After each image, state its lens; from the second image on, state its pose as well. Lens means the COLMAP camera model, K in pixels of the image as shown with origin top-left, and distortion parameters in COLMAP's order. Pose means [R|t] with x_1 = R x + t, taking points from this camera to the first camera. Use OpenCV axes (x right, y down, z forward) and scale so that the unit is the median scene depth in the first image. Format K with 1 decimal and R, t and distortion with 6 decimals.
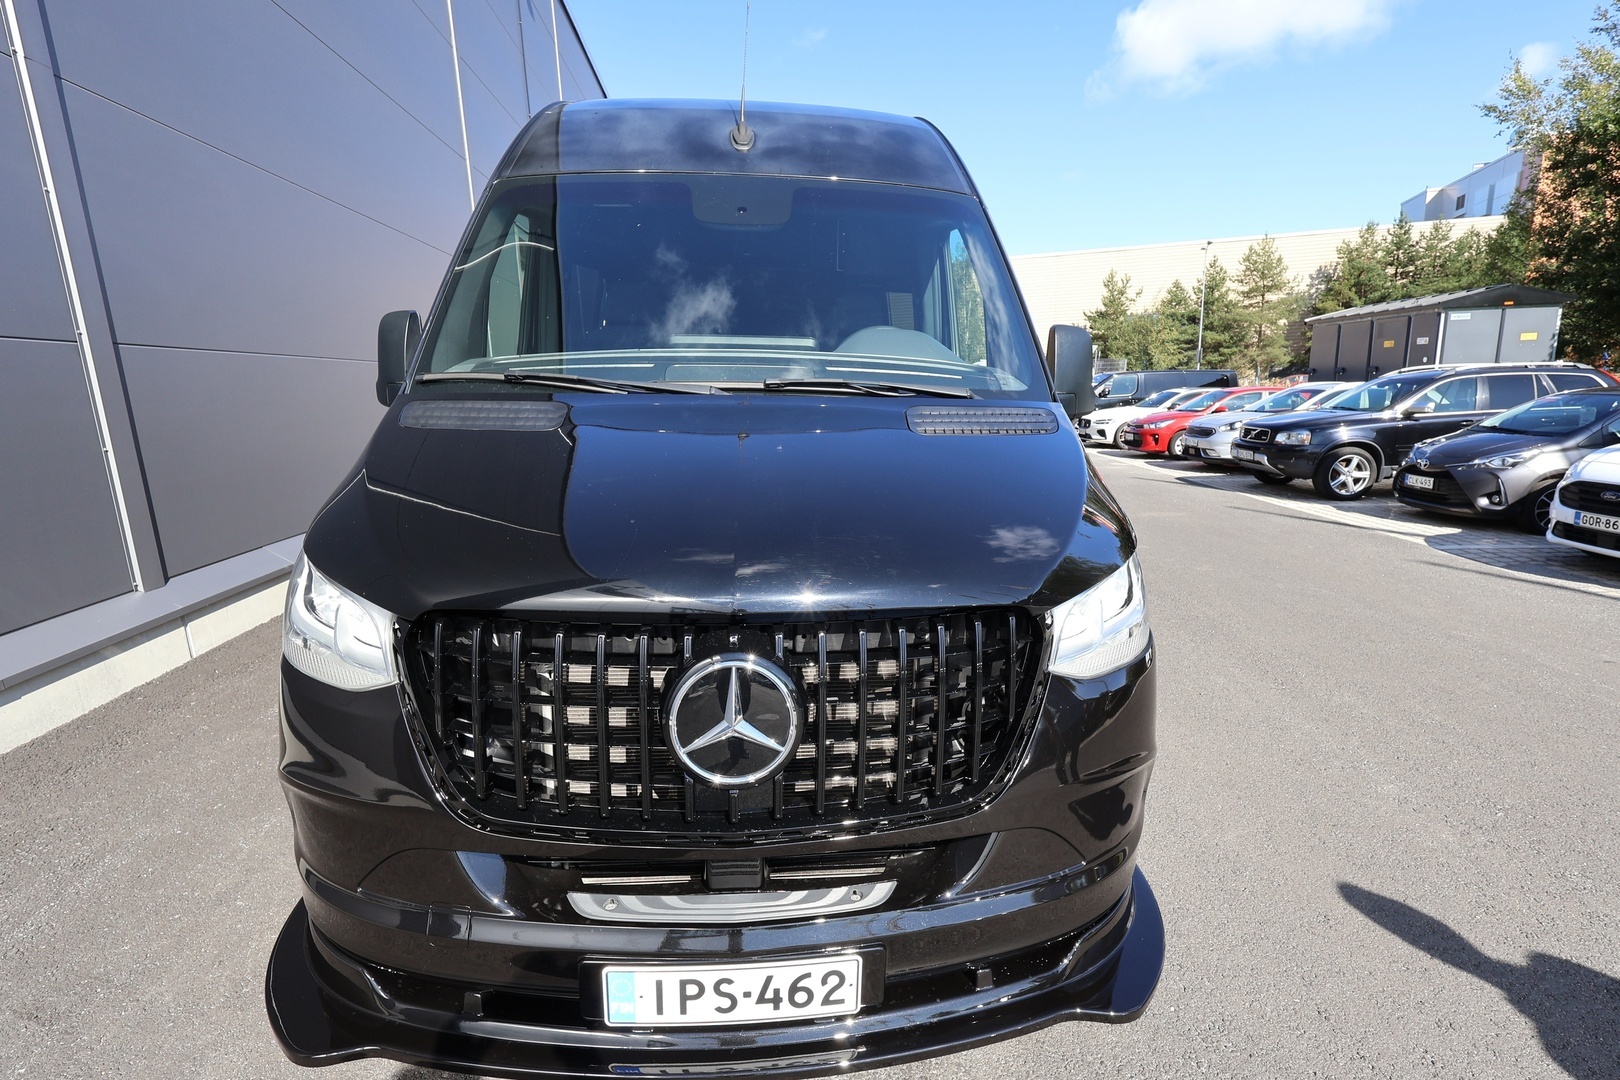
lens RADIAL K [[767.9, 0, 815.0], [0, 767.9, 537.9], [0, 0, 1]] dist [-0.002777, -0.000355]
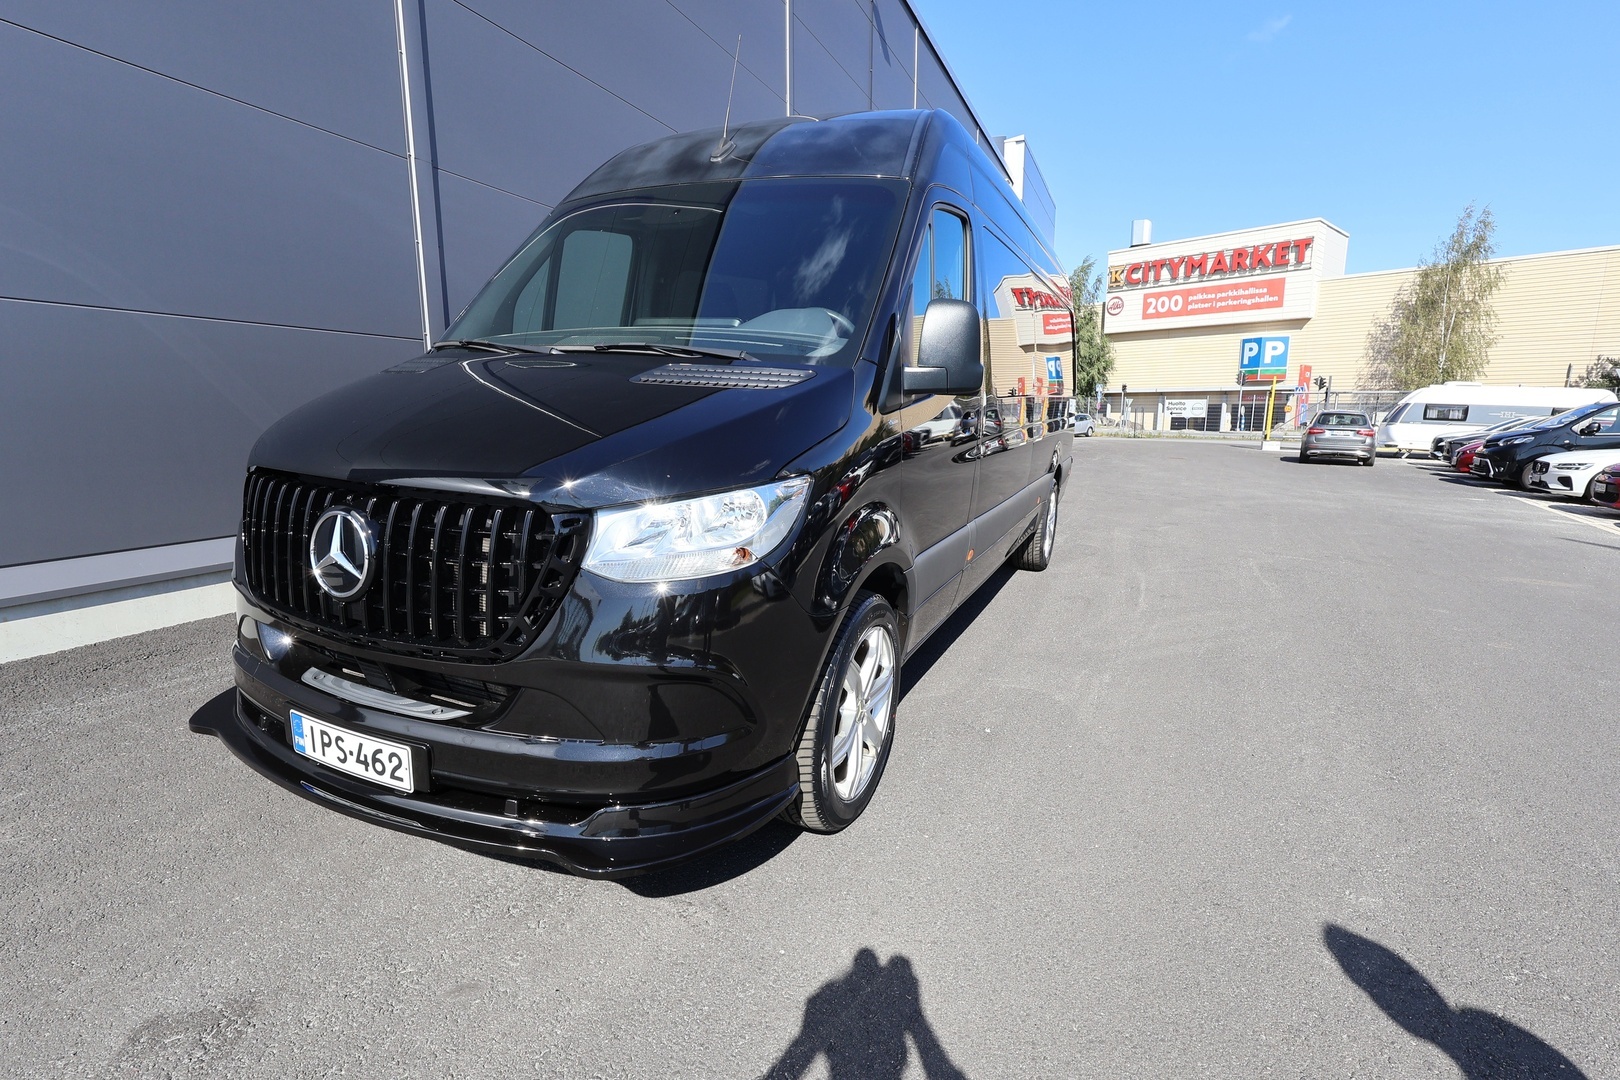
lens RADIAL K [[767.9, 0, 817.2], [0, 767.9, 543.2], [0, 0, 1]] dist [-0.002777, -0.000355]
pose [[0.873065, 0.114134, -0.474059, 1.260725], [-0.125158, 0.992102, 0.008356, 0.086464], [0.471268, 0.052037, 0.880454, 0.131037]]
